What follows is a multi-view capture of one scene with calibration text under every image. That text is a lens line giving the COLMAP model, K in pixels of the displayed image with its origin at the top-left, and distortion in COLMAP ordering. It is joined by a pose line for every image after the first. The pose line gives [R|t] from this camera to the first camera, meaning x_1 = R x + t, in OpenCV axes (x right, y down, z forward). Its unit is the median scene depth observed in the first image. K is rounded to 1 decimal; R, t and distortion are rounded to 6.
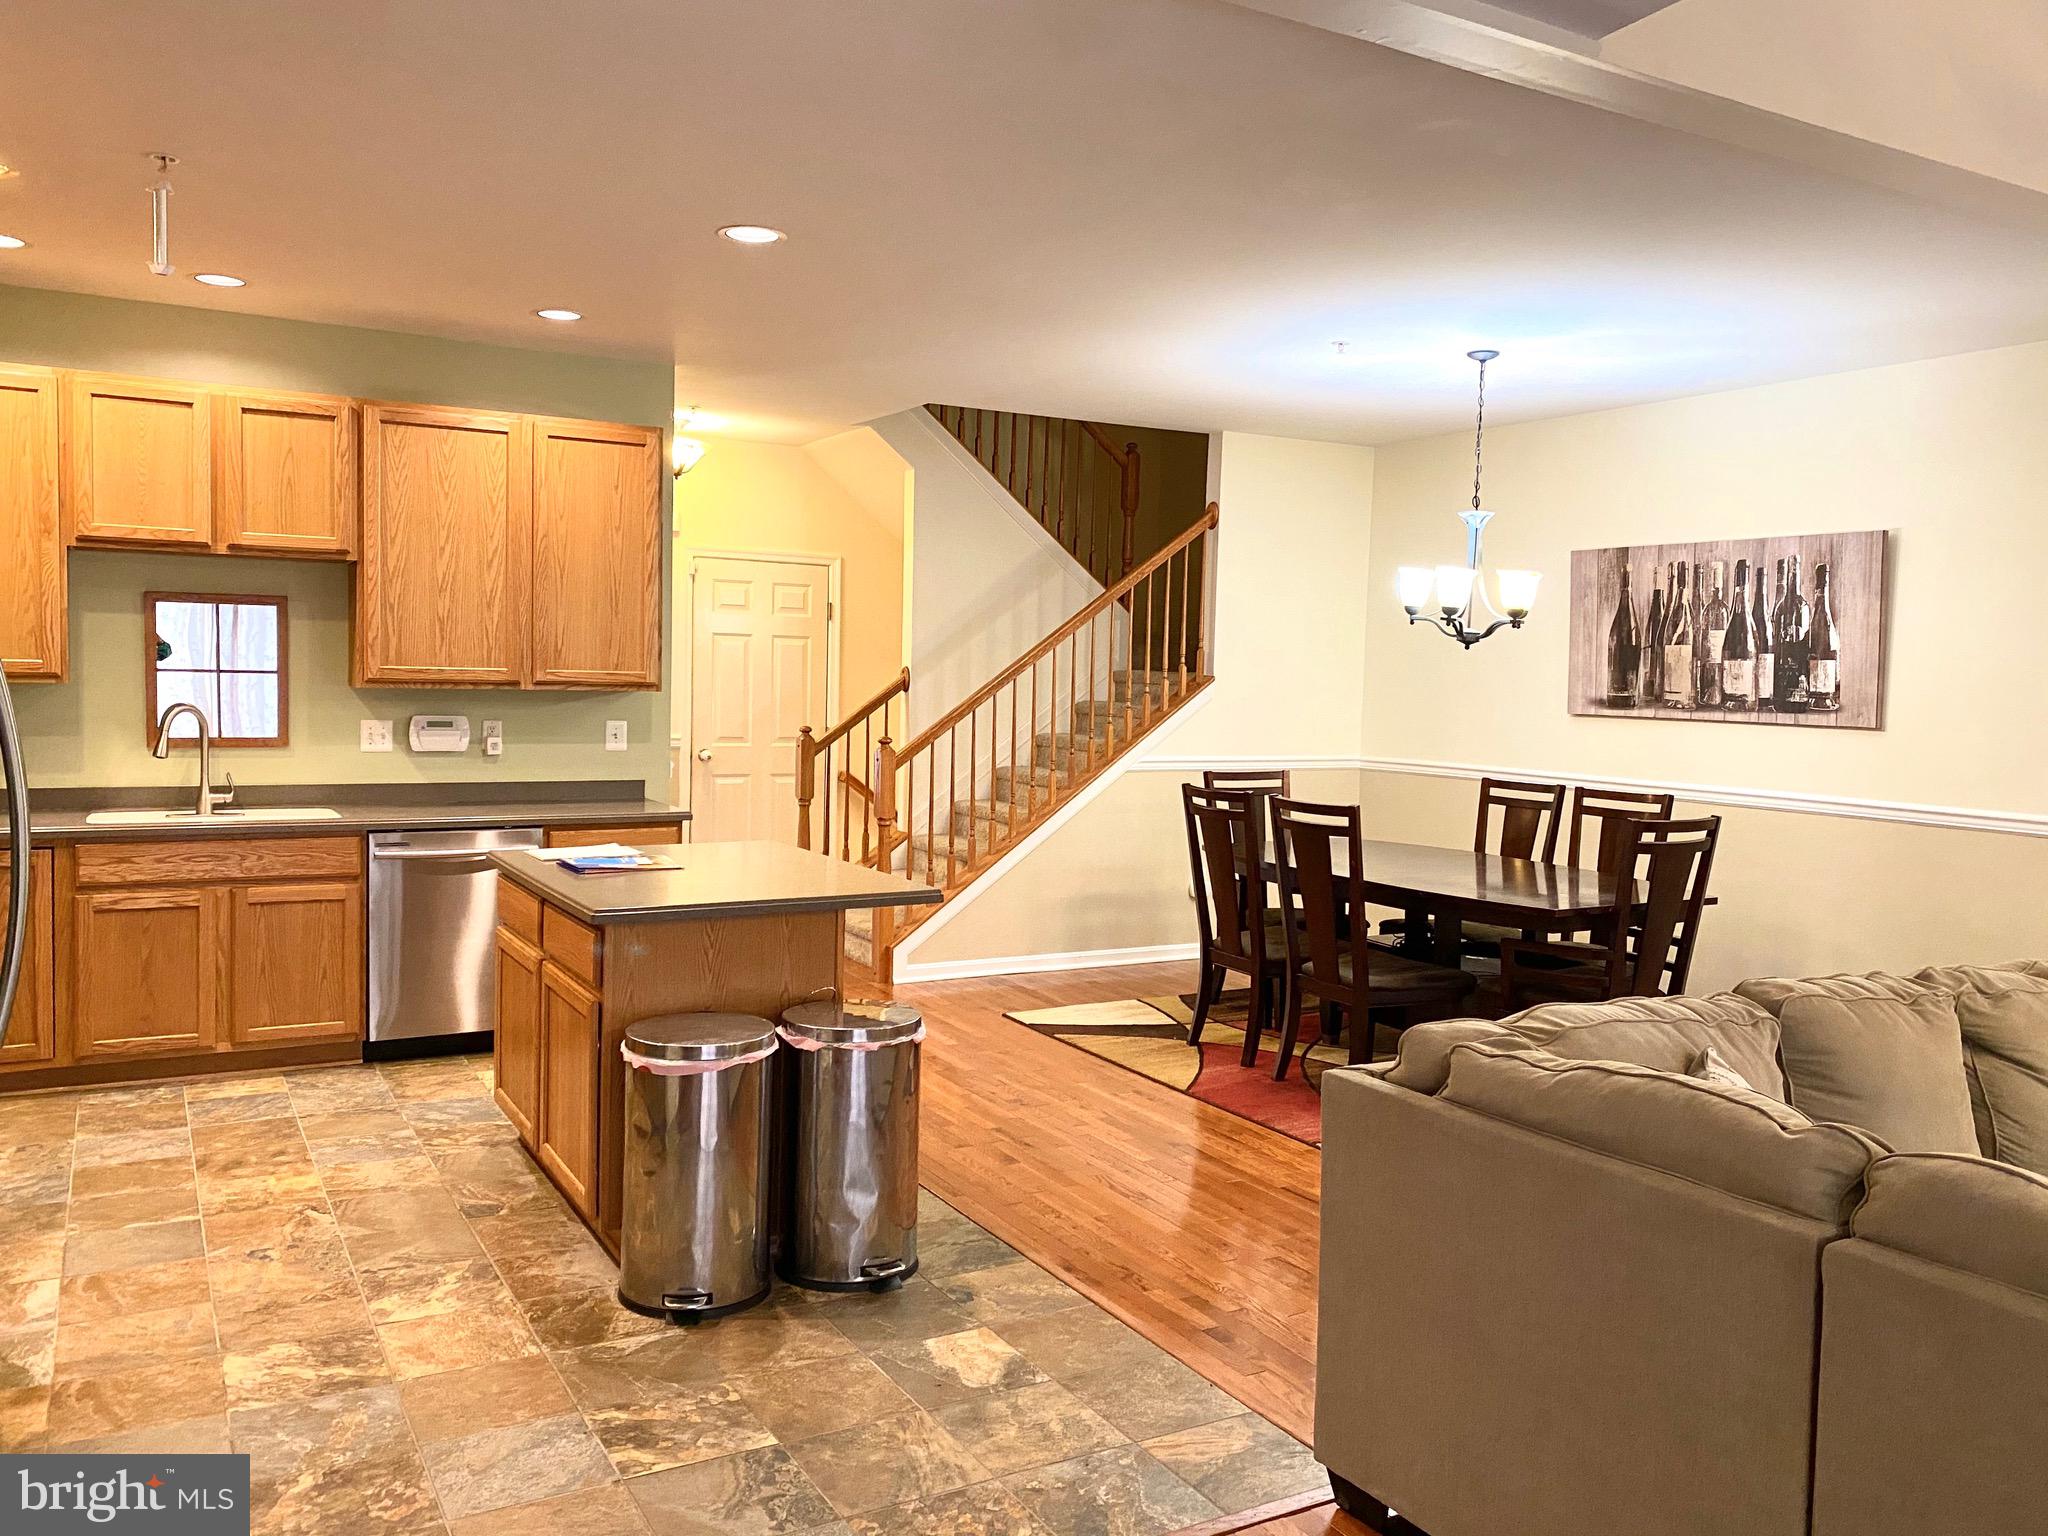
lens RADIAL K [[1598.5, 0, 1016.3], [0, 1598.5, 765.3], [0, 0, 1]] dist [0.008154, 0.008928]
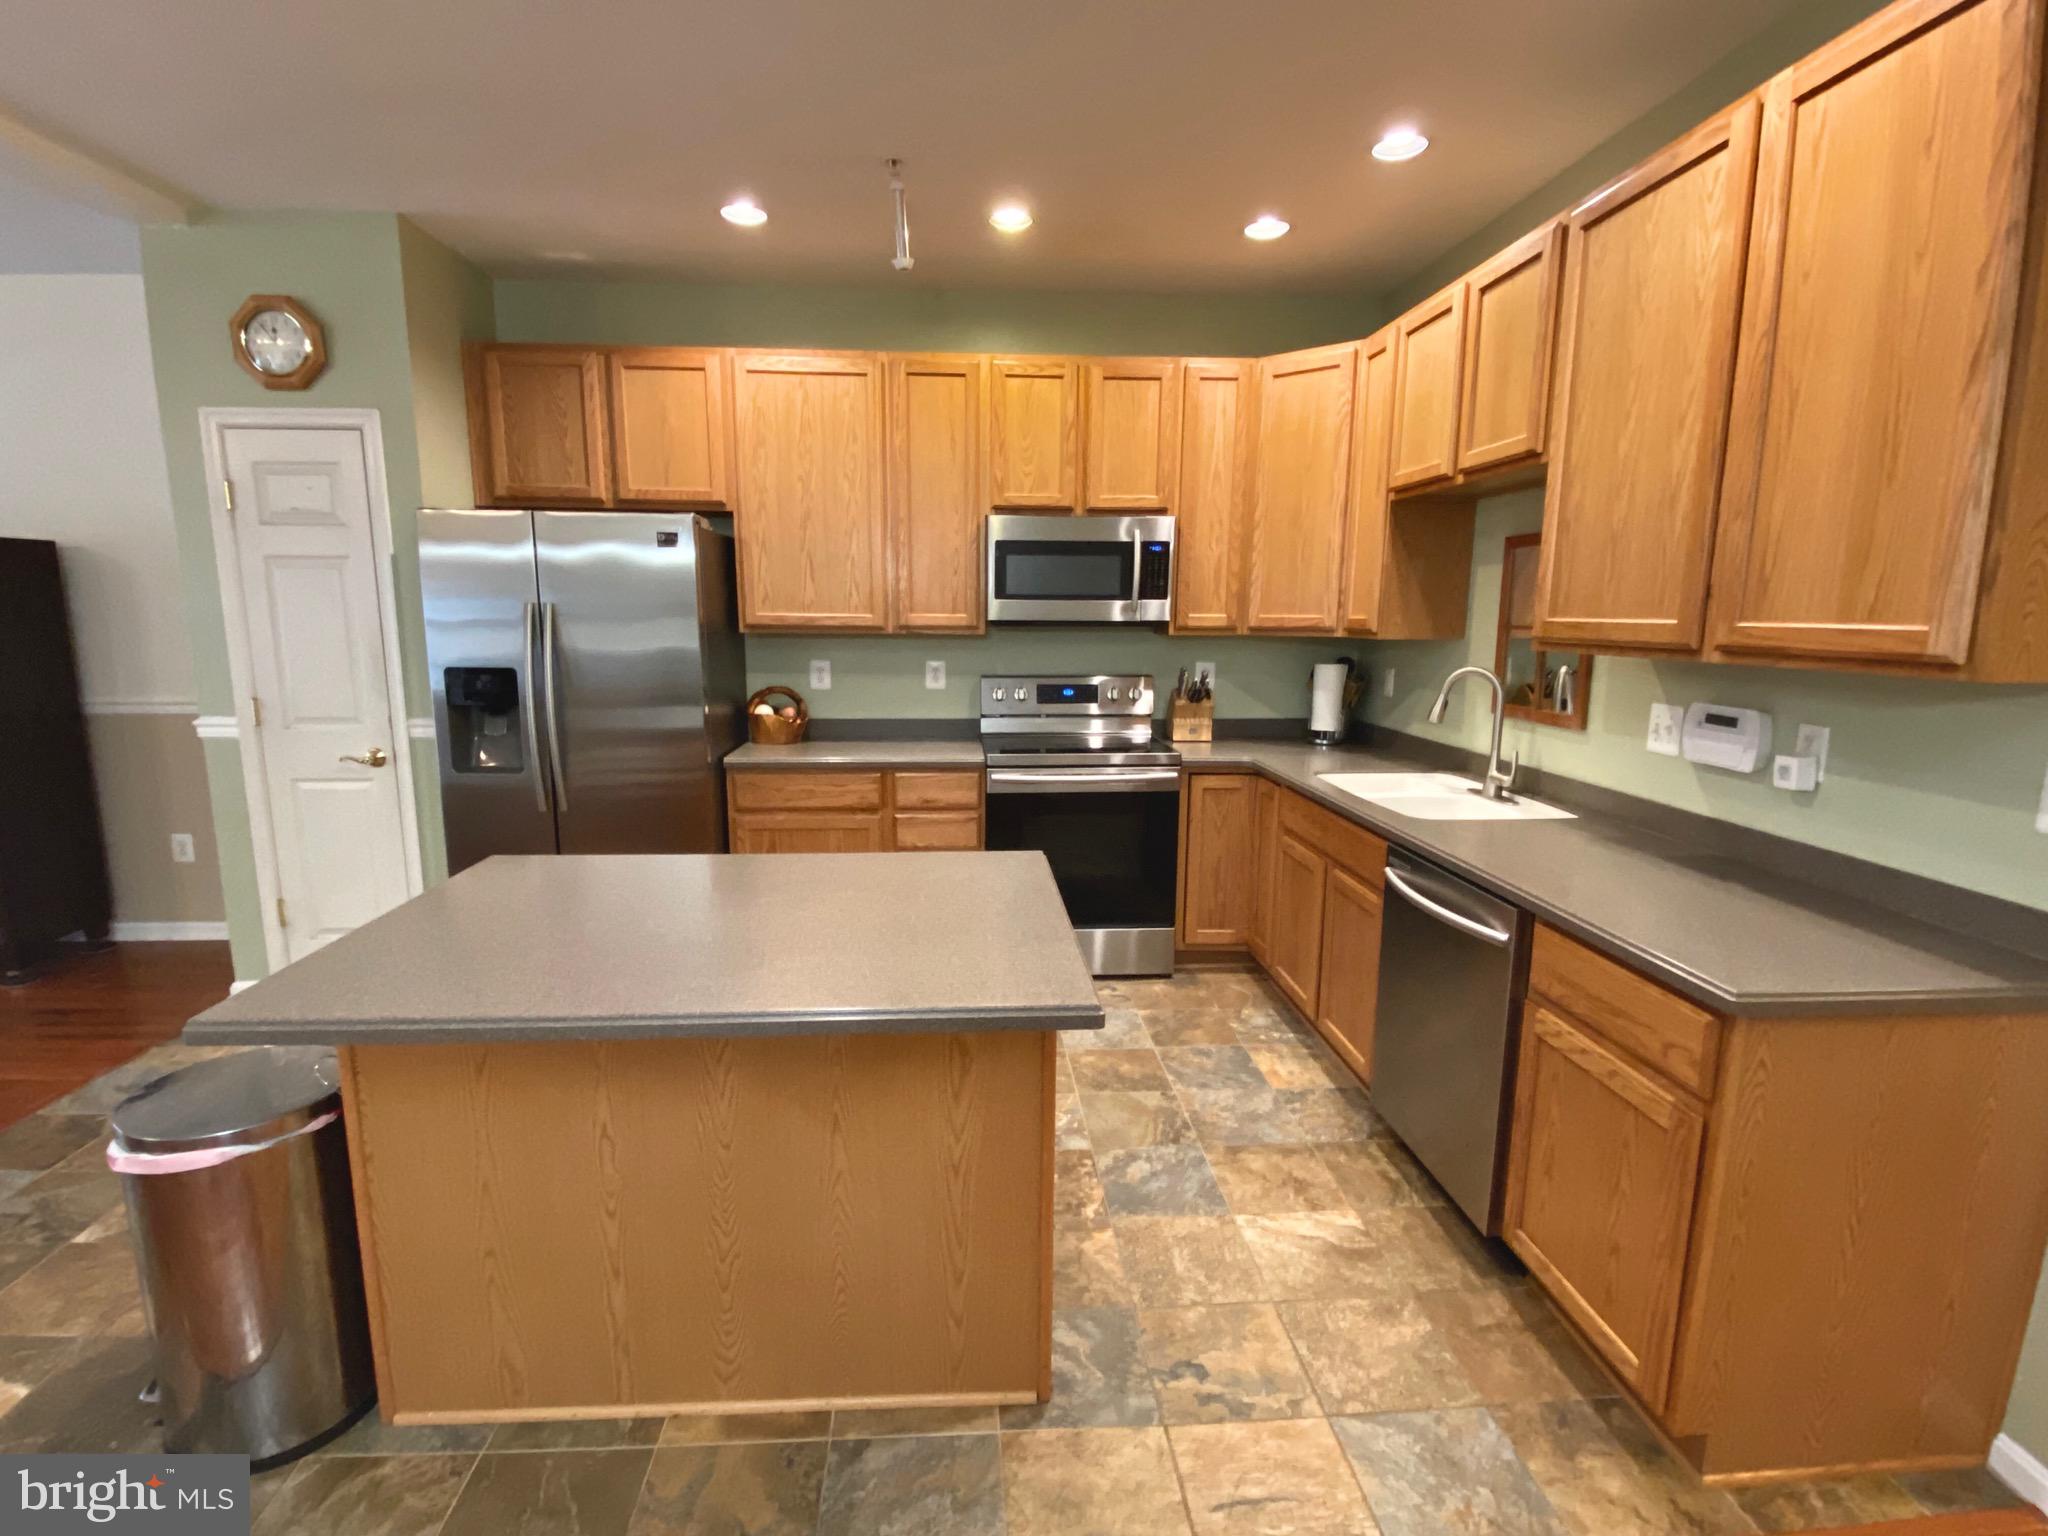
lens RADIAL K [[967.9, 0, 1012.6], [0, 967.9, 783.0], [0, 0, 1]] dist [-0.001016, -0.011170]
pose [[-0.435221, 0.137593, -0.889748, 0.069837], [-0.066865, 0.980584, 0.184348, -0.053383], [0.897837, 0.139725, -0.417570, 0.963346]]
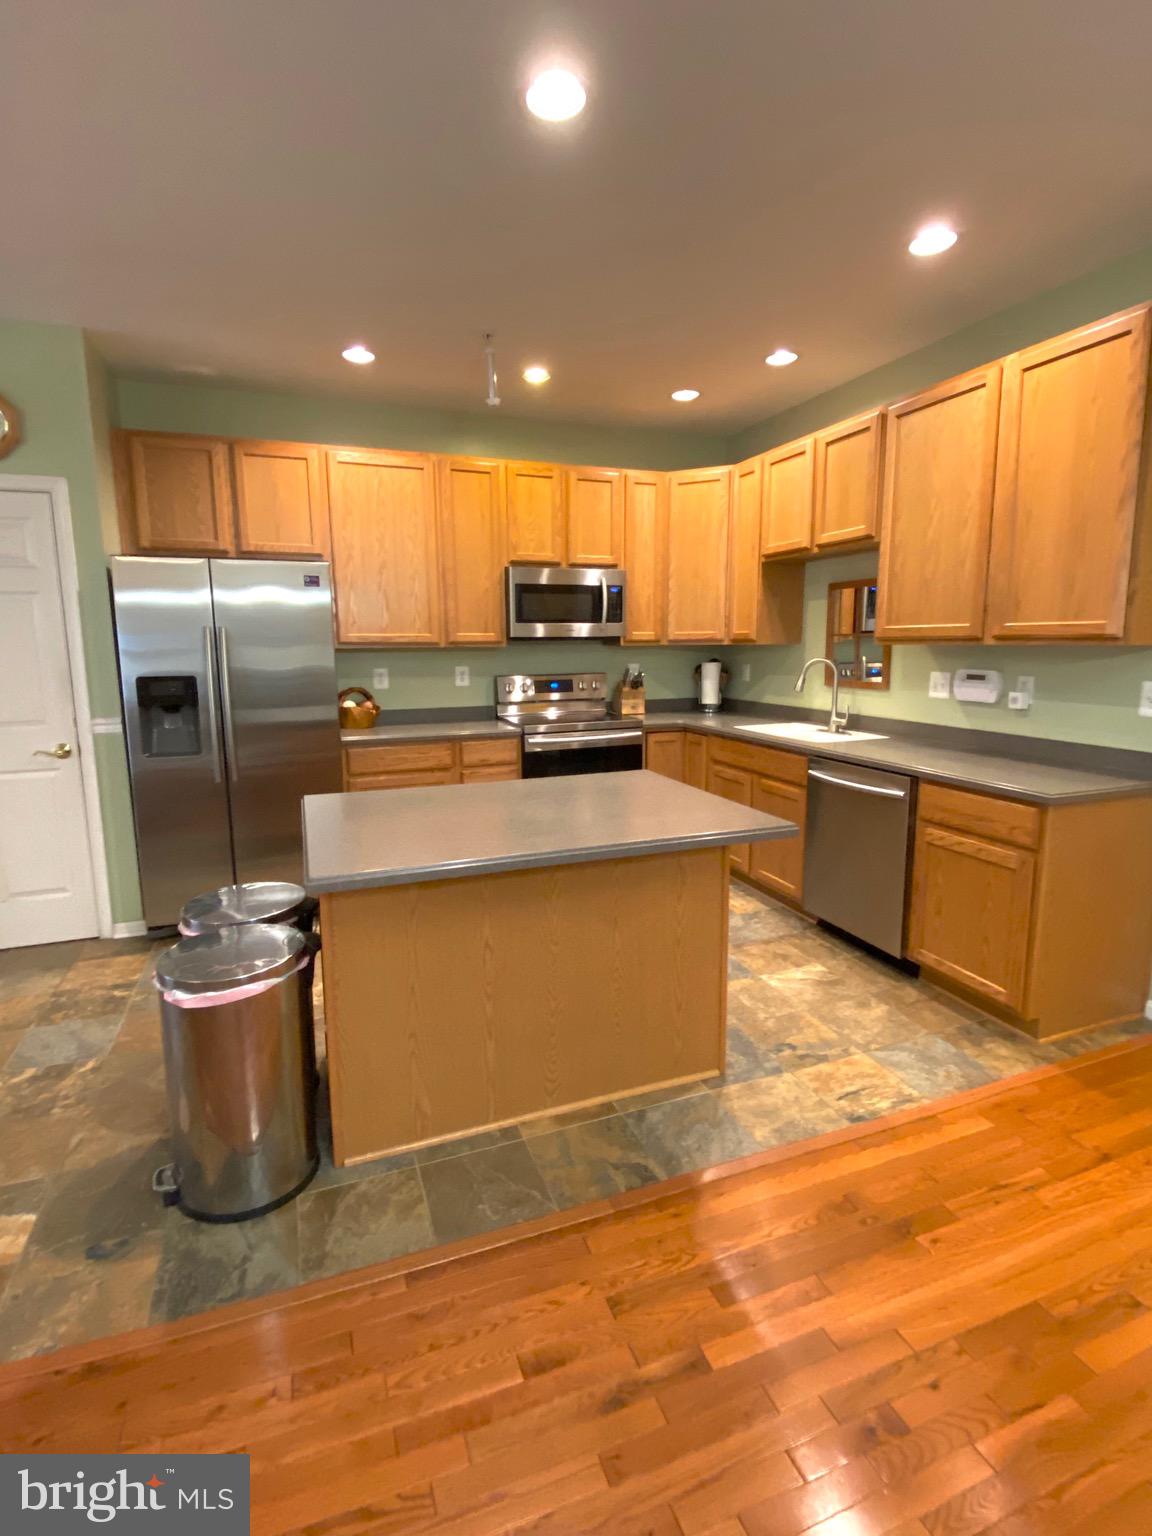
lens RADIAL K [[725.9, 0, 559.9], [0, 725.9, 759.7], [0, 0, 1]] dist [-0.001016, -0.011170]
pose [[-0.156402, 0.141004, -0.977577, 0.197668], [-0.051947, 0.987213, 0.150705, -0.031685], [0.986327, 0.074352, -0.147077, 0.831019]]
